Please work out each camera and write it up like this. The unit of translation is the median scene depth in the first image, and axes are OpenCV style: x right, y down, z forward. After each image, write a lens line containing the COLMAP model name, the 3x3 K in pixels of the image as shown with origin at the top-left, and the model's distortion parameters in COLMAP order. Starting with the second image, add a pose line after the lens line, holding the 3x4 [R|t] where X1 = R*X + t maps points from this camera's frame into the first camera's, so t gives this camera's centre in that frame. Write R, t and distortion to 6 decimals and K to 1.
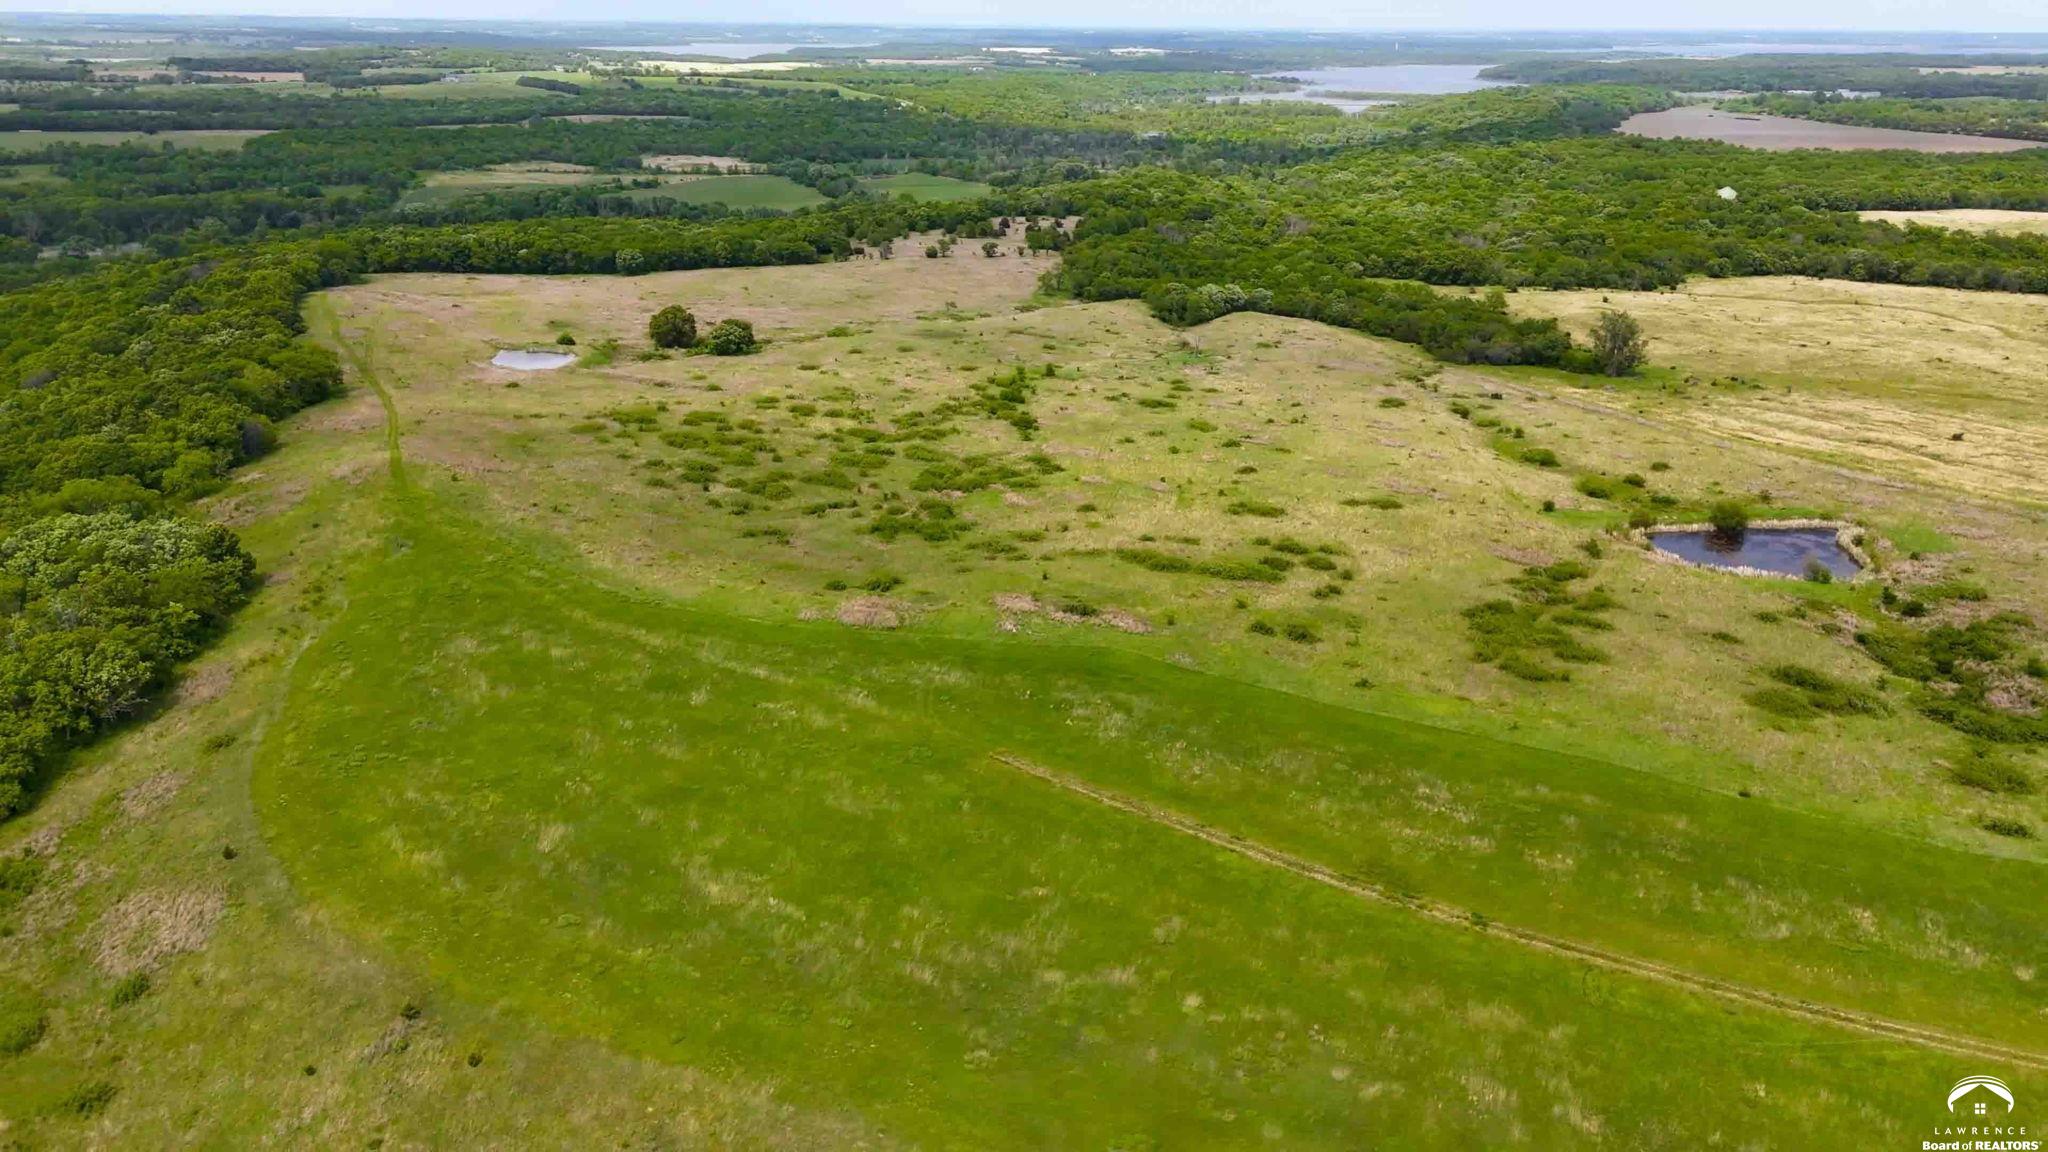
lens RADIAL K [[1521.8, 0, 1024.0], [0, 1521.8, 576.0], [0, 0, 1]] dist [0.083966, -0.070149]
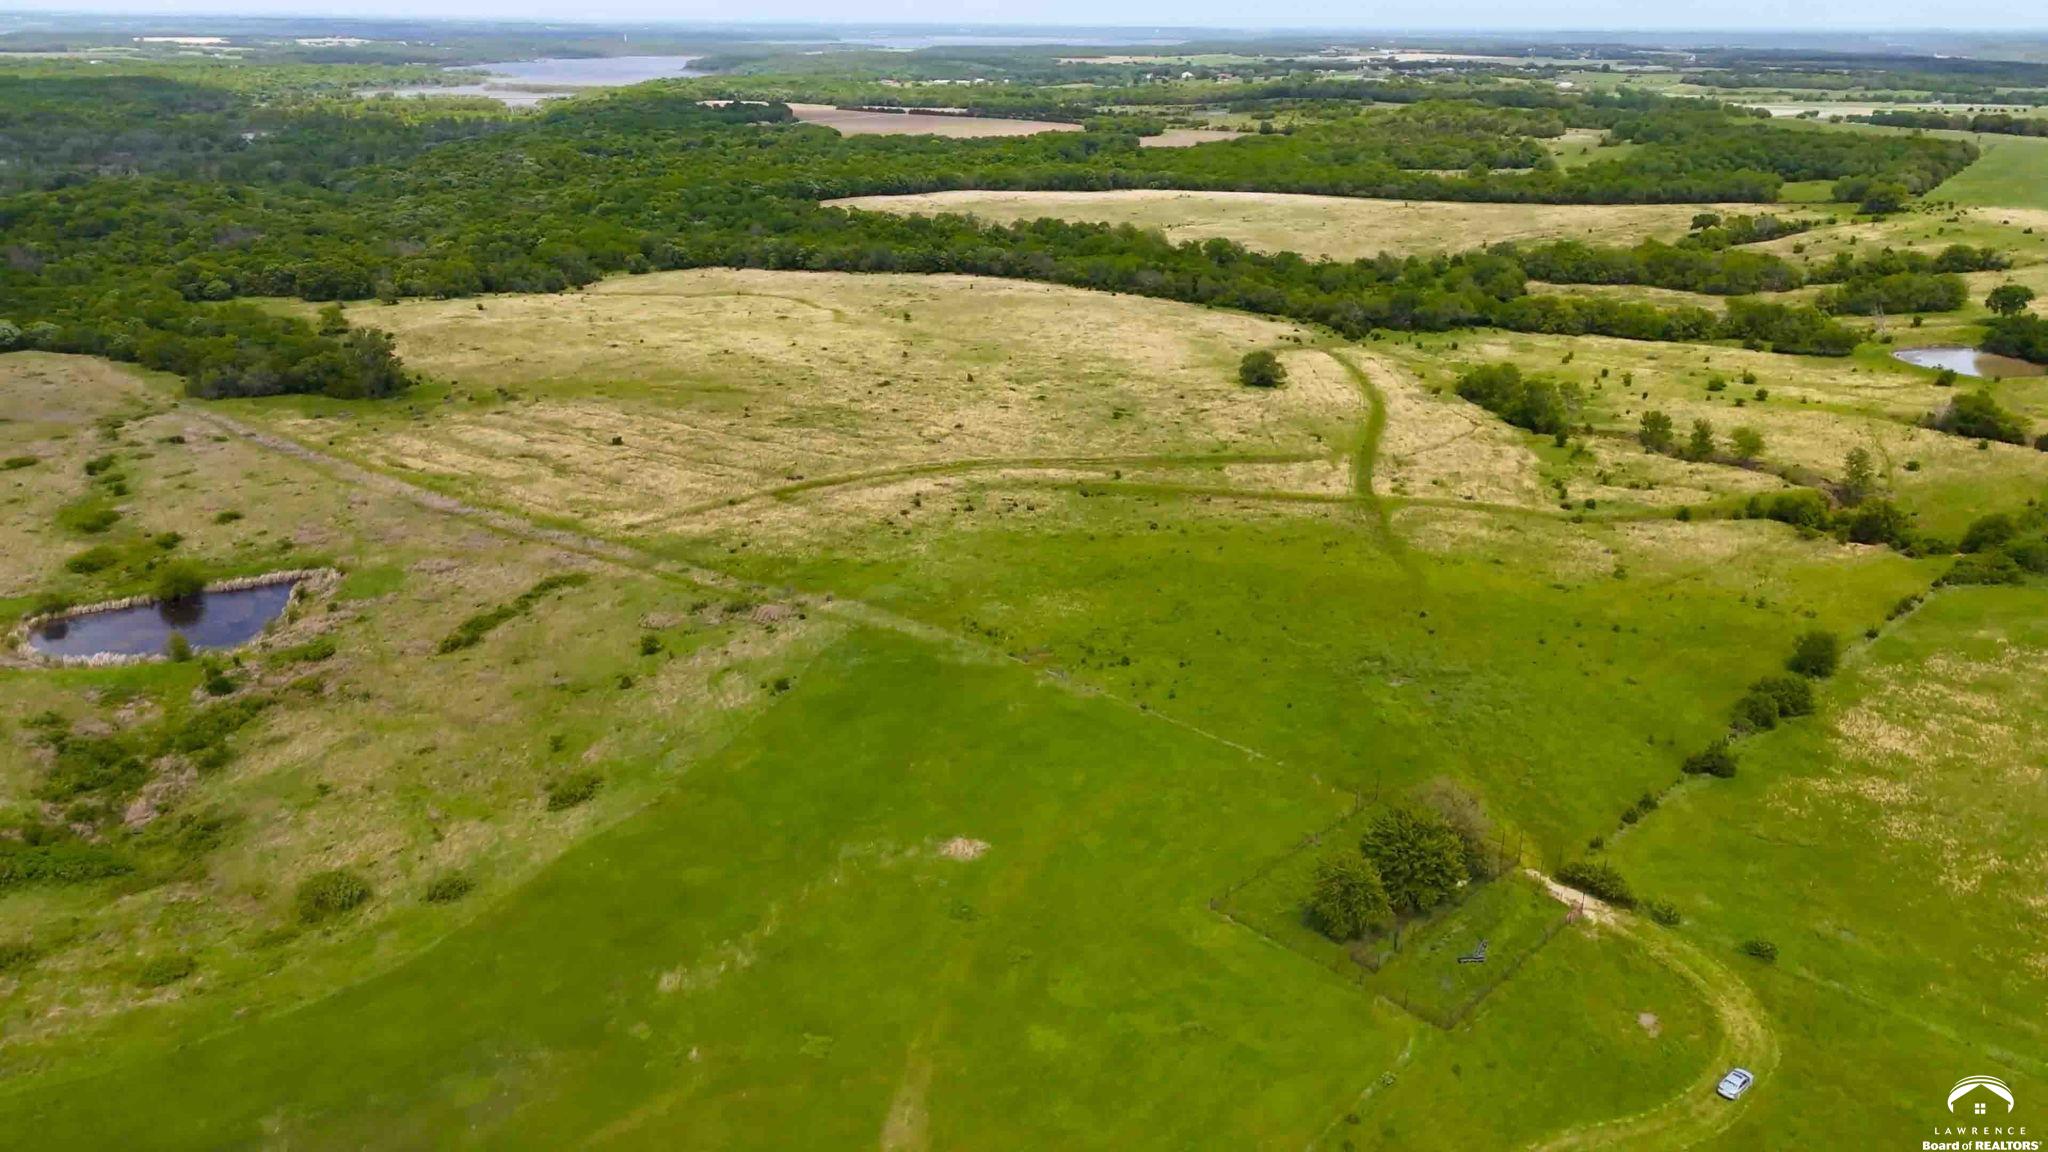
lens RADIAL K [[1521.8, 0, 1024.0], [0, 1521.8, 576.0], [0, 0, 1]] dist [0.083966, -0.070149]
pose [[0.904408, -0.151857, 0.398730, 0.449054], [0.150092, 0.988022, 0.035847, -0.002063], [-0.399397, 0.027426, 0.916368, 0.022440]]
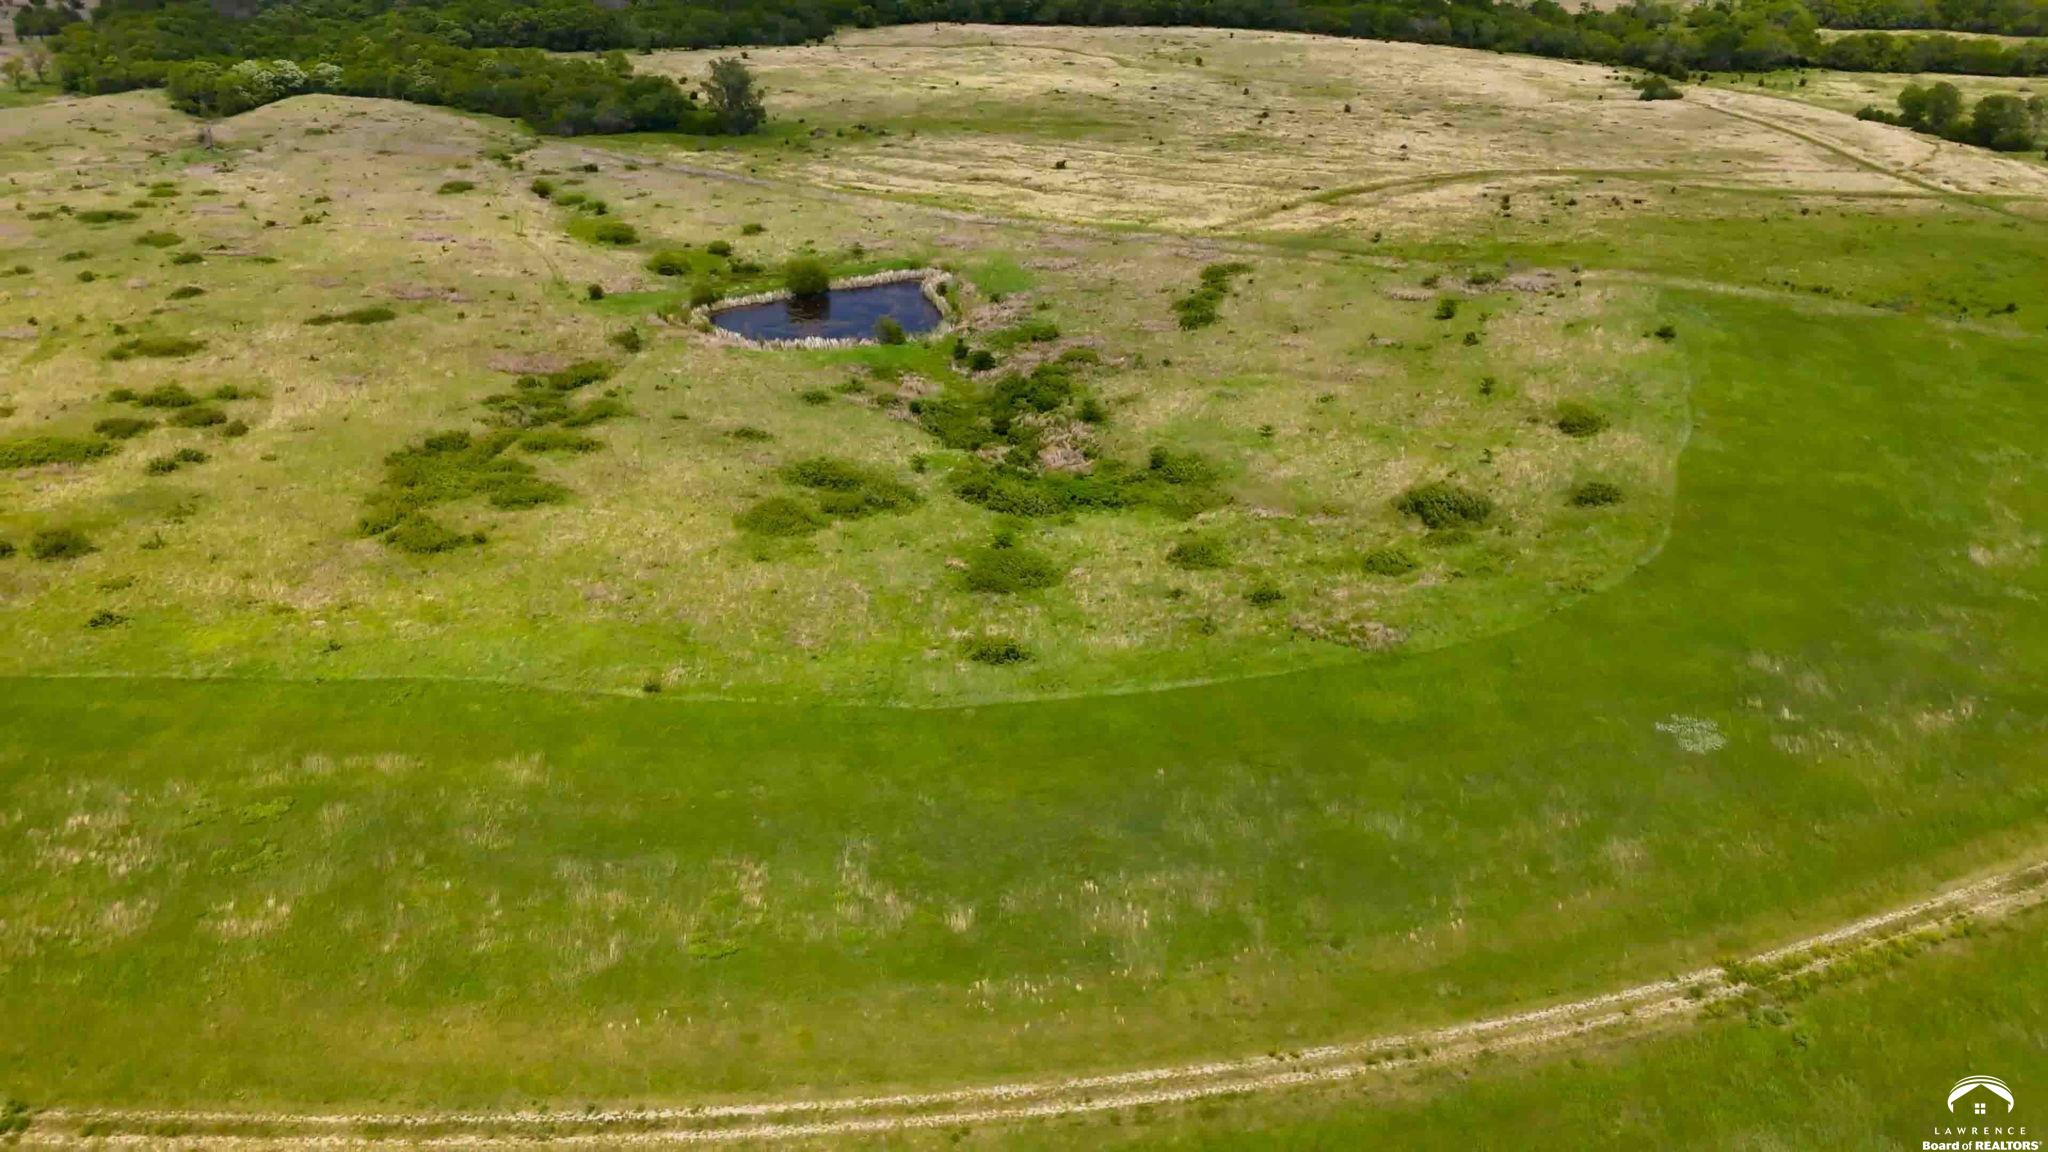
lens RADIAL K [[1521.8, 0, 1024.0], [0, 1521.8, 576.0], [0, 0, 1]] dist [0.083966, -0.070149]
pose [[0.893879, -0.204162, 0.399122, 0.166536], [0.155253, 0.976168, 0.151632, 0.009386], [-0.420567, -0.073576, 0.904273, 0.161272]]
